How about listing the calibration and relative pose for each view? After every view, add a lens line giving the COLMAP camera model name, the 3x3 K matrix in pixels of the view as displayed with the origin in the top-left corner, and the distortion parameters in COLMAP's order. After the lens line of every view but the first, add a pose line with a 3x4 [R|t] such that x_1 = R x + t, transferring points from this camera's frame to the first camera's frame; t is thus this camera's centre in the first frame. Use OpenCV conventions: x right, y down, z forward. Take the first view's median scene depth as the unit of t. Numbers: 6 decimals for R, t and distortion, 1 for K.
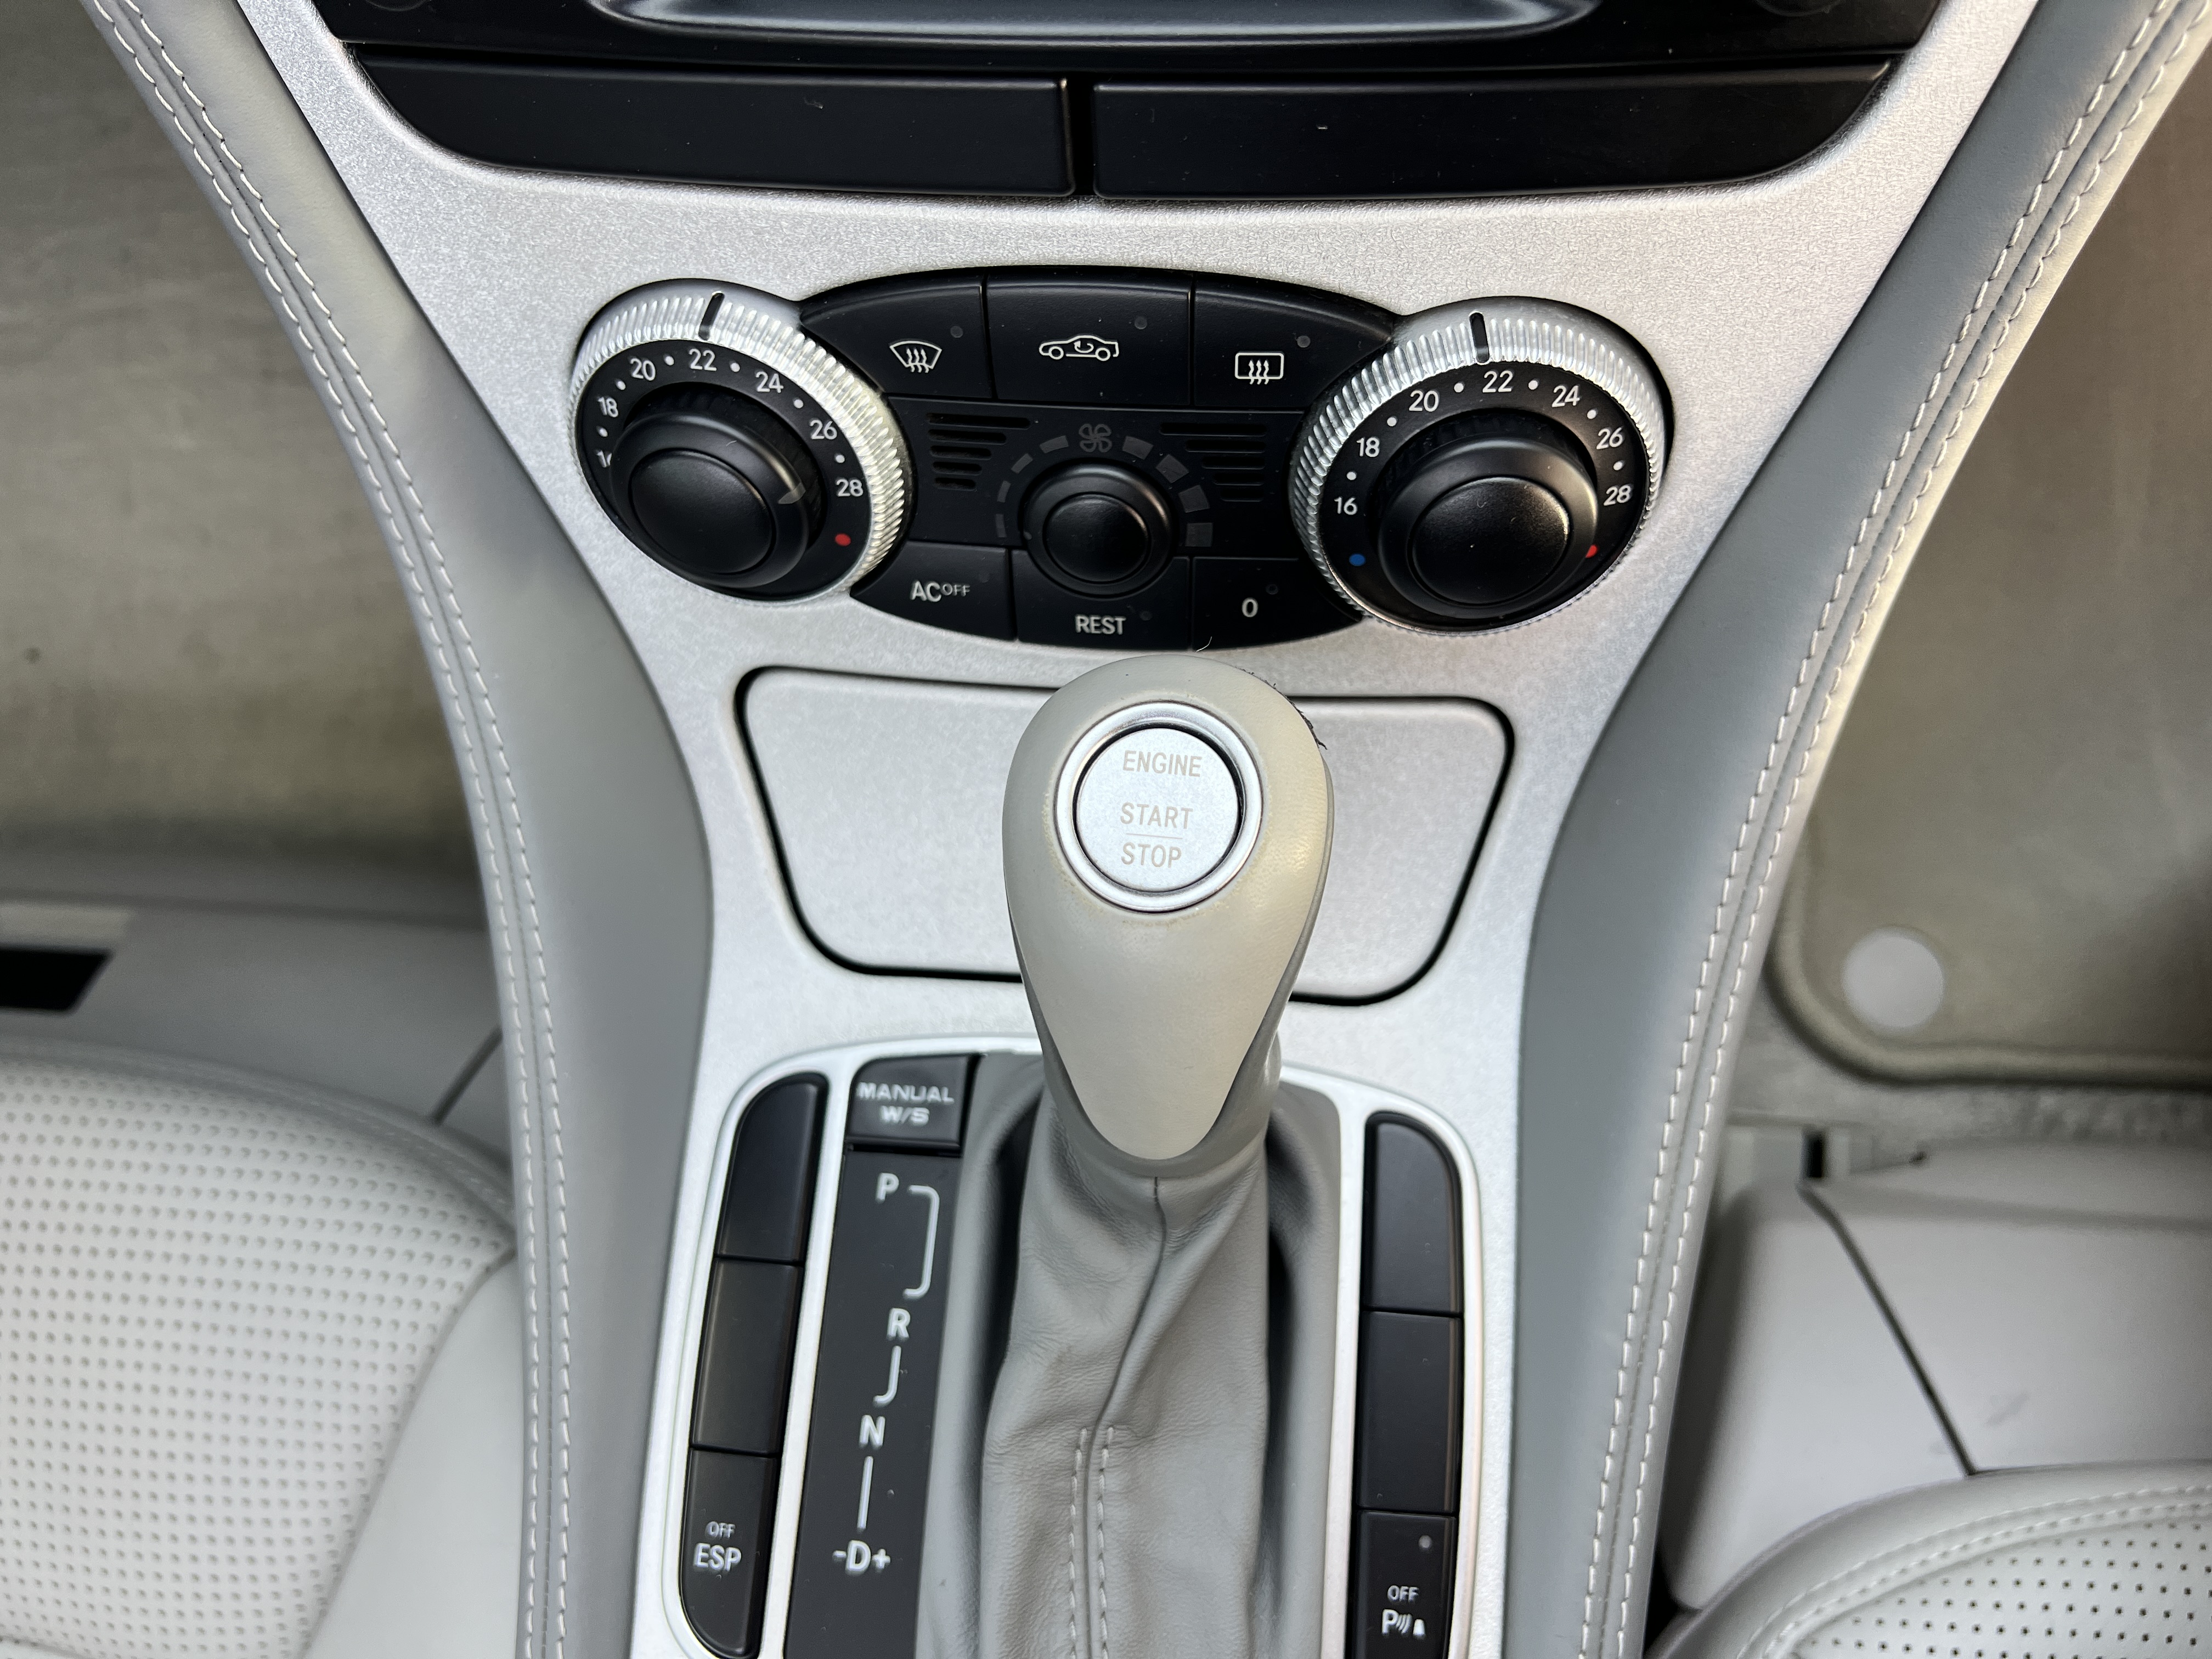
lens RADIAL K [[1702.3, 0, 1106.0], [0, 1702.3, 829.5], [0, 0, 1]] dist [0.010514, -0.001363]
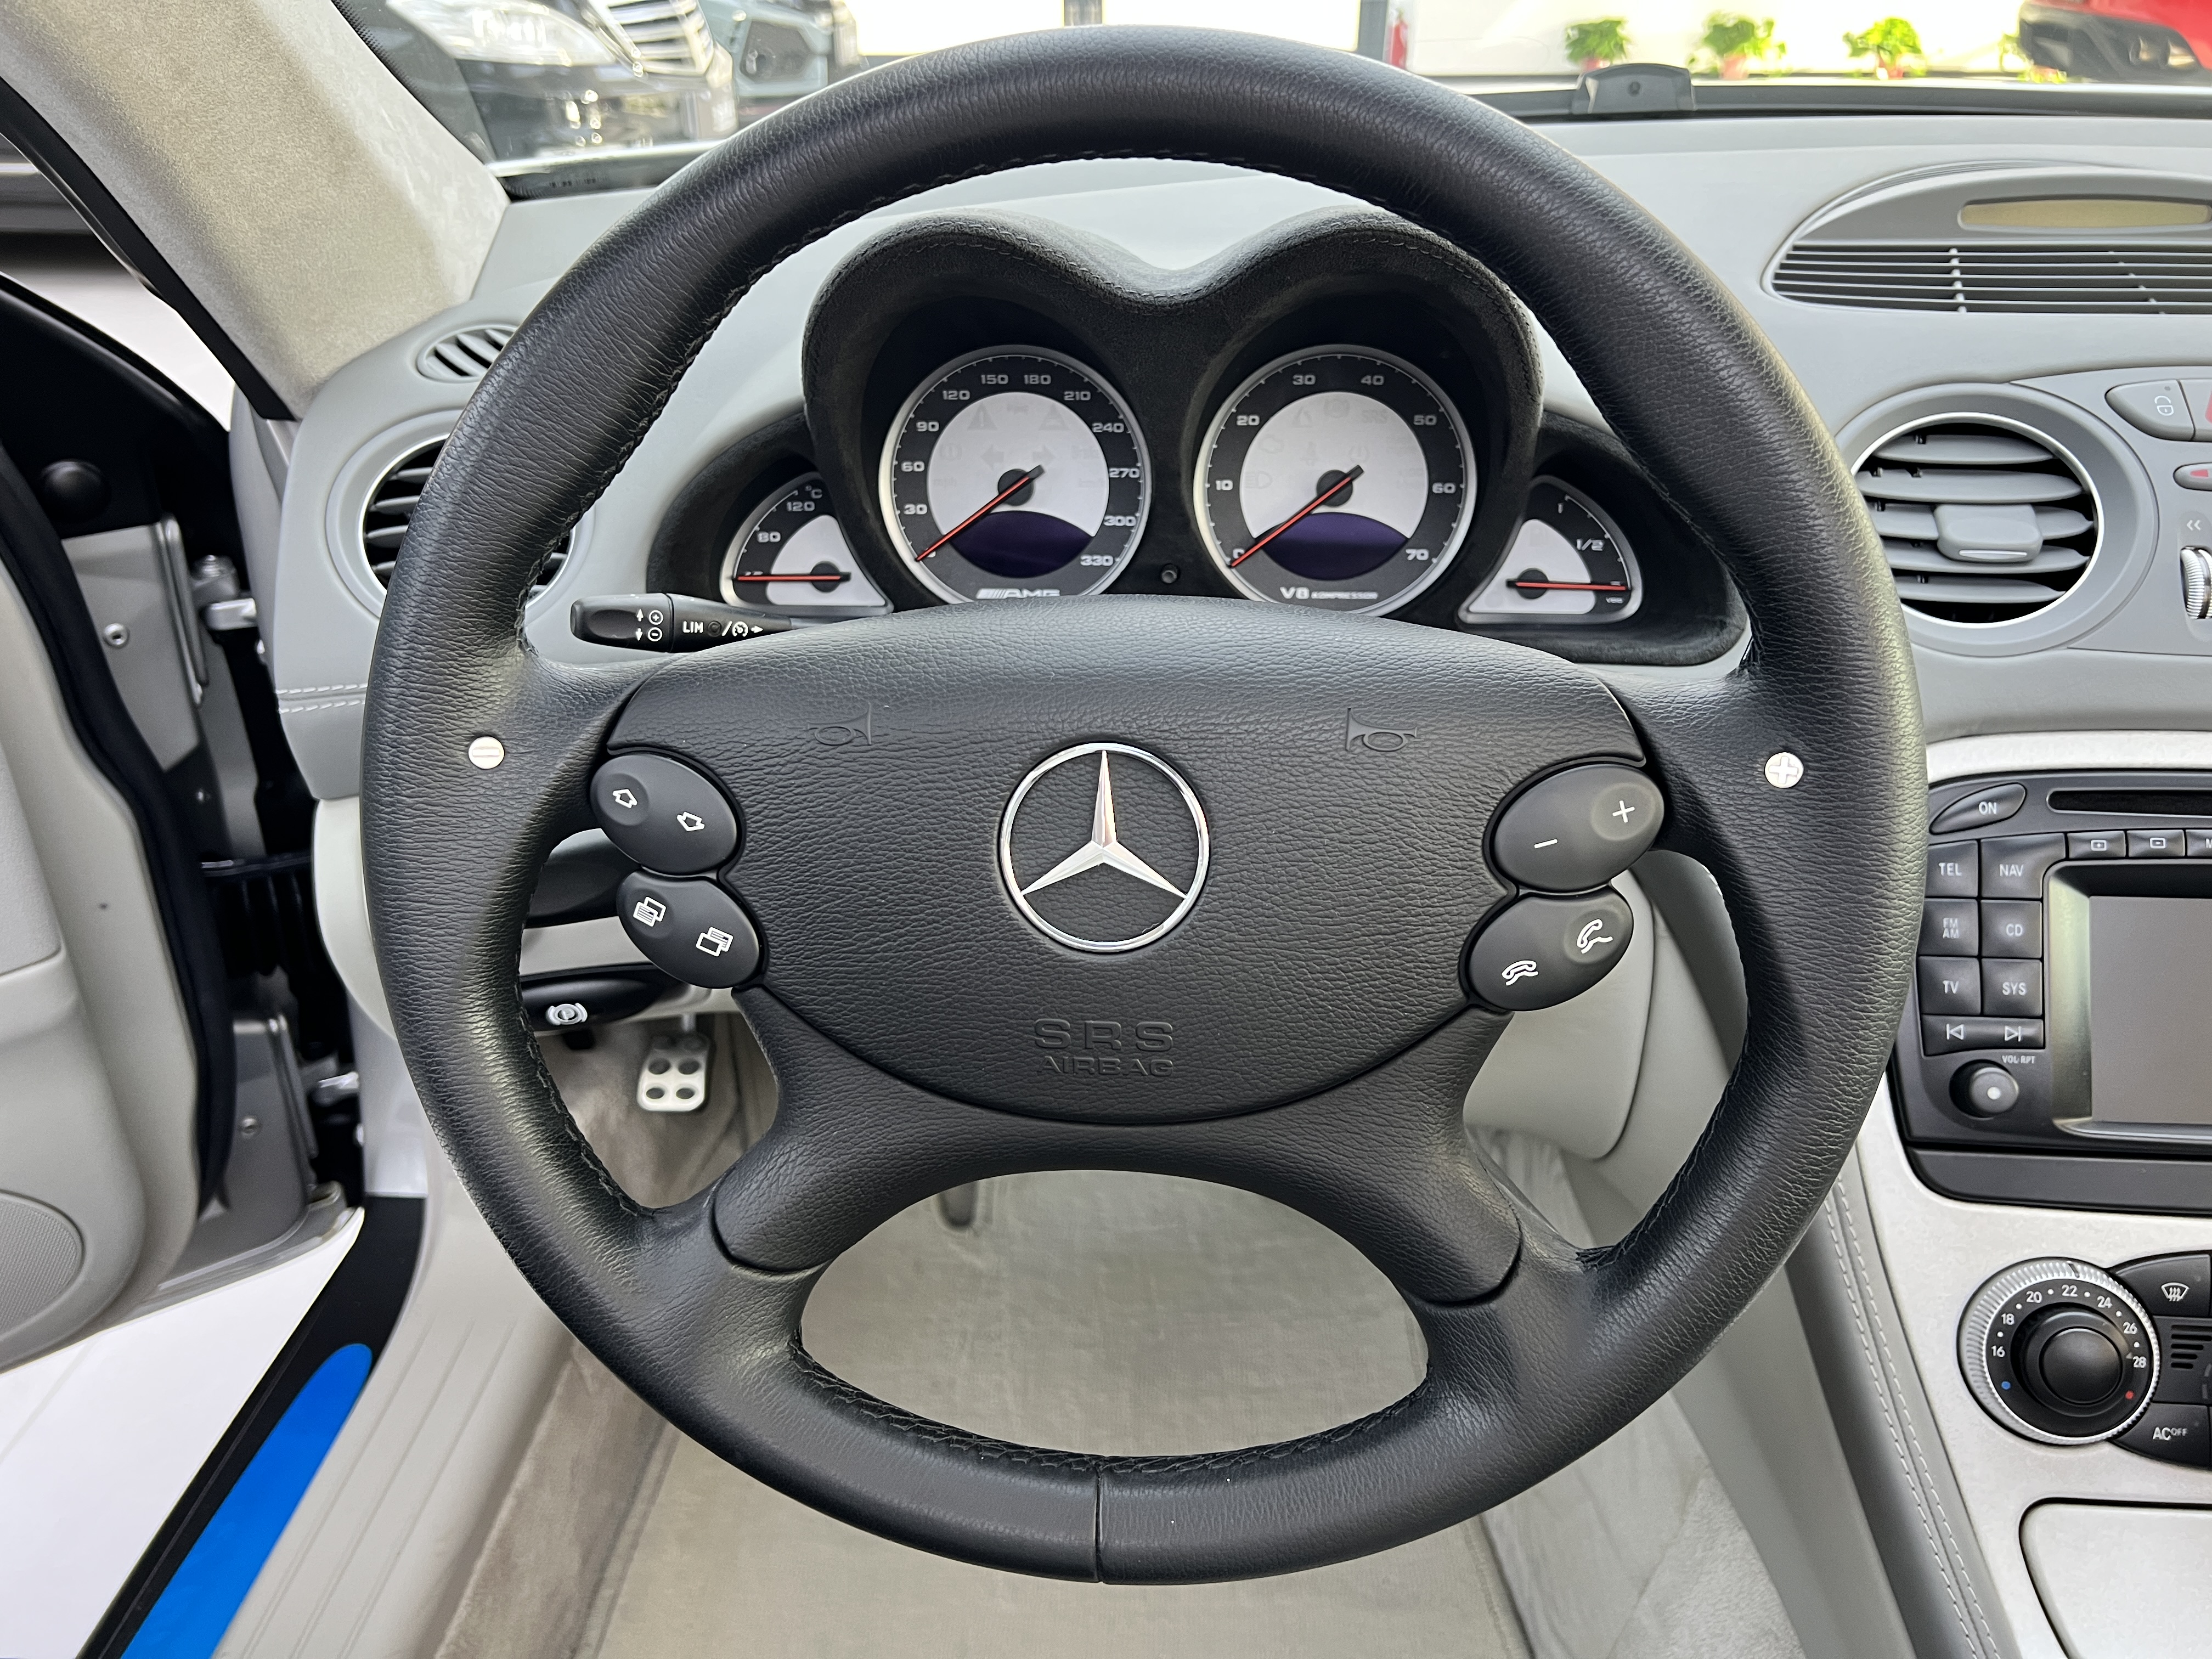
lens RADIAL K [[1681.3, 0, 1101.8], [0, 1681.3, 830.7], [0, 0, 1]] dist [0.107598, -0.139968]
pose [[0.996634, 0.069444, 0.043558, -1.404685], [-0.011424, 0.643841, -0.765074, 0.892063], [-0.081174, 0.762002, 0.642467, -0.621254]]
